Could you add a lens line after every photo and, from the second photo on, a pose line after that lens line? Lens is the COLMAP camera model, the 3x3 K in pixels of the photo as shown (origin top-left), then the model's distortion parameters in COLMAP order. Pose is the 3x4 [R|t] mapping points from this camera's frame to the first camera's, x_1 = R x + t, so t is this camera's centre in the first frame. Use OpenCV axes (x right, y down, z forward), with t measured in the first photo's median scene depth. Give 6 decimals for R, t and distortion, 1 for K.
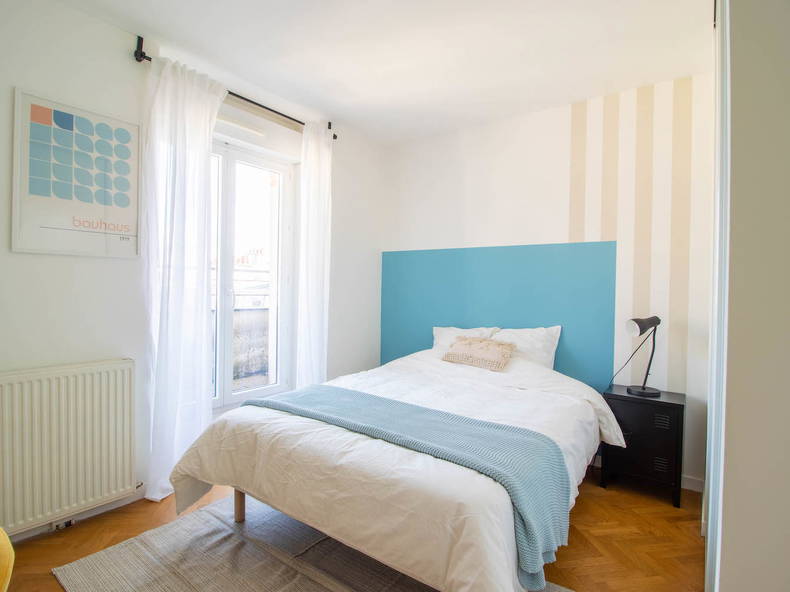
lens RADIAL K [[430.3, 0, 419.4], [0, 430.3, 299.2], [0, 0, 1]] dist [-0.013488, -0.002047]
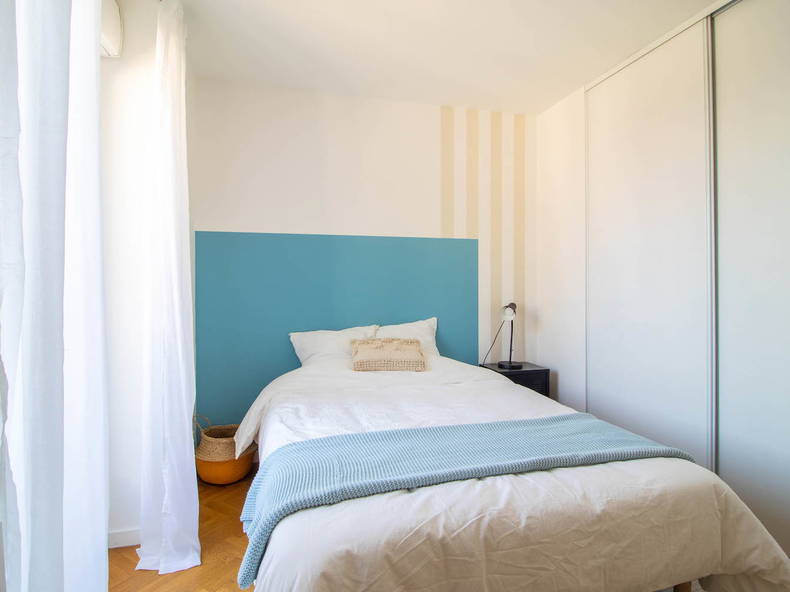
lens RADIAL K [[430.3, 0, 396.1], [0, 430.3, 294.9], [0, 0, 1]] dist [-0.013488, -0.002047]
pose [[0.616353, -0.037659, 0.786569, -0.615373], [0.027396, 0.999277, 0.026375, -0.026203], [-0.786994, 0.005292, 0.616939, 0.489321]]
